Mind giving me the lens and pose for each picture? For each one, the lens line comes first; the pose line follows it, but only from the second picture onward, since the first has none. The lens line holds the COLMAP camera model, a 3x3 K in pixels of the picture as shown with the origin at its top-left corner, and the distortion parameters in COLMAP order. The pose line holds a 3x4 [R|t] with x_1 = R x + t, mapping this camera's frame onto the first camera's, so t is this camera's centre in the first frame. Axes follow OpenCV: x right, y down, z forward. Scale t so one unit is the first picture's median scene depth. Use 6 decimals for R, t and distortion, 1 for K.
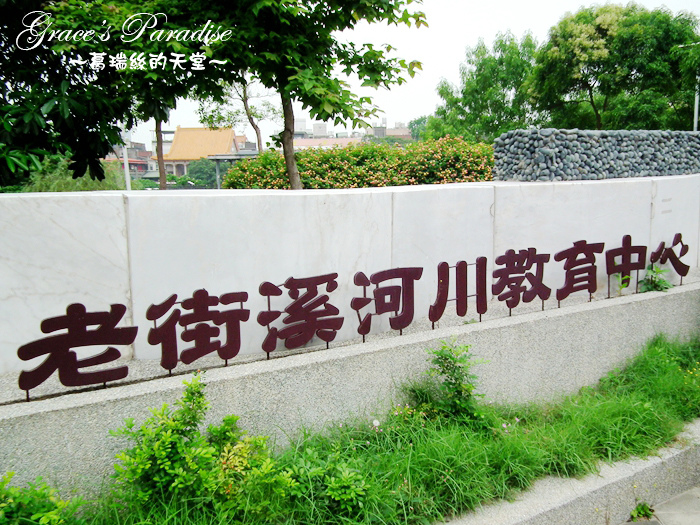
lens RADIAL K [[698.9, 0, 353.2], [0, 698.9, 267.3], [0, 0, 1]] dist [-0.030772, 0.000000]
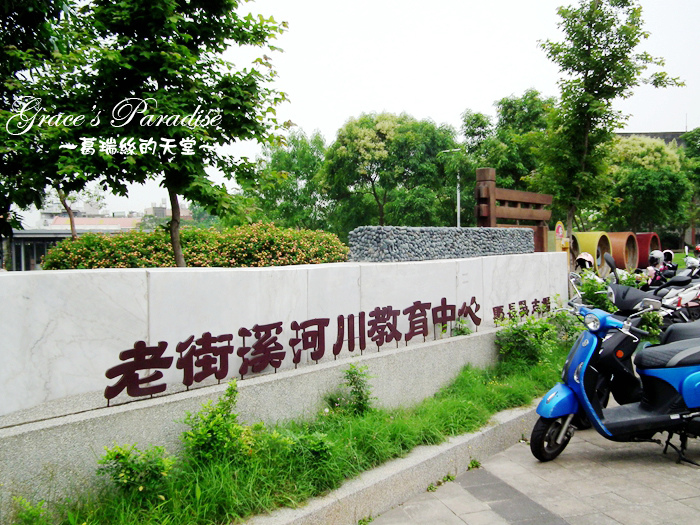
lens RADIAL K [[698.9, 0, 346.8], [0, 698.9, 258.5], [0, 0, 1]] dist [-0.030772, 0.000000]
pose [[0.953260, 0.002476, 0.302142, -0.276752], [0.035914, 0.991949, -0.121437, 0.048224], [-0.300010, 0.126612, 0.945496, -0.393744]]
